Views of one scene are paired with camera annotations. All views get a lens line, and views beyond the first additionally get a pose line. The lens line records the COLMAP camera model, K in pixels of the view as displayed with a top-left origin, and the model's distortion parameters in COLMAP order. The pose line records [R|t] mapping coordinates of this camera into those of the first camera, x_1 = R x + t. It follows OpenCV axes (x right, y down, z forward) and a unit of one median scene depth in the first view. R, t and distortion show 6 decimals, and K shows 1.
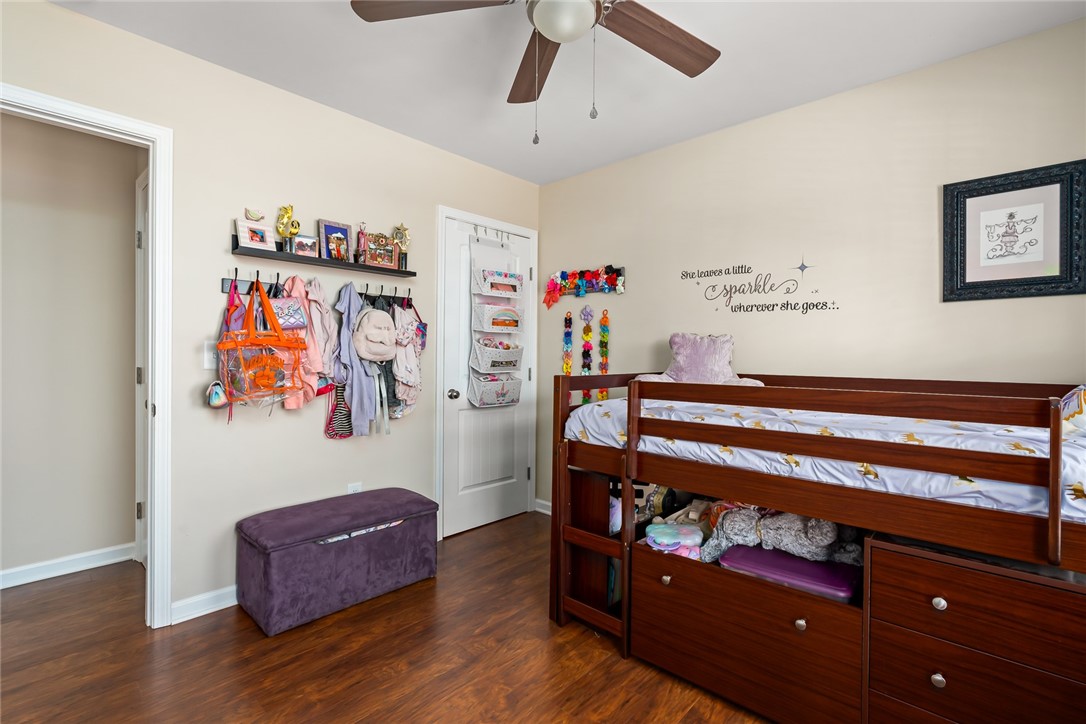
lens RADIAL K [[487.3, 0, 545.2], [0, 487.3, 357.1], [0, 0, 1]] dist [-0.022825, 0.007827]
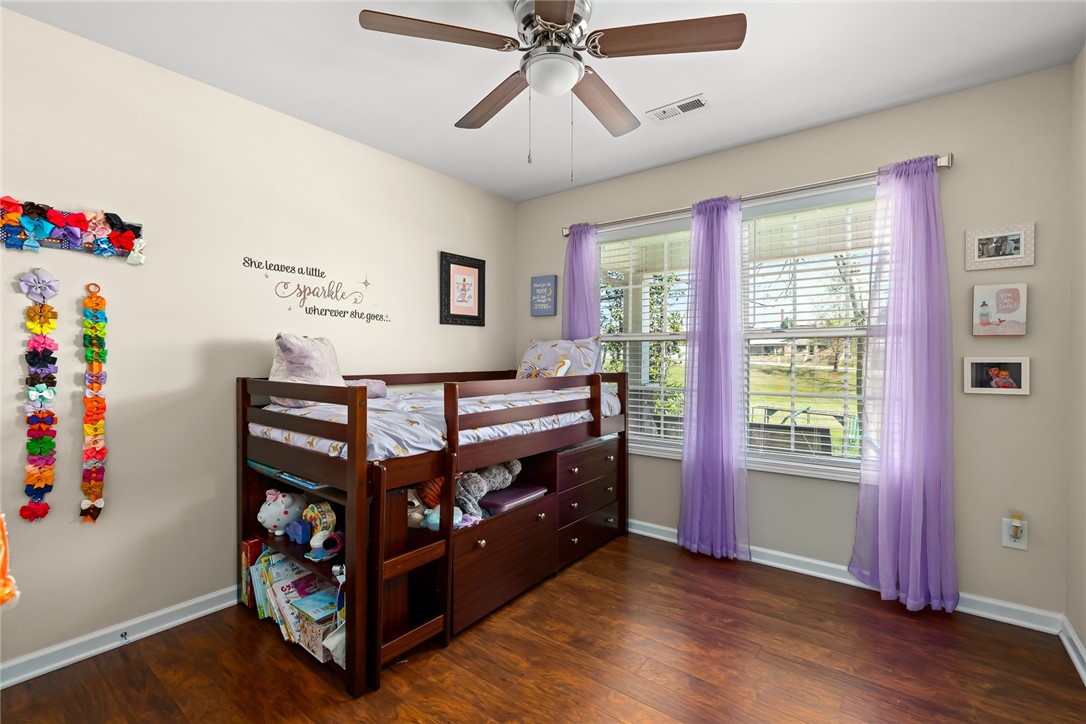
lens RADIAL K [[487.3, 0, 543.8], [0, 487.3, 359.4], [0, 0, 1]] dist [-0.022825, 0.007827]
pose [[-0.089095, -0.013310, 0.995934, -0.676185], [0.003109, 0.999902, 0.013641, -0.013862], [-0.996018, 0.004312, -0.089045, 0.659859]]
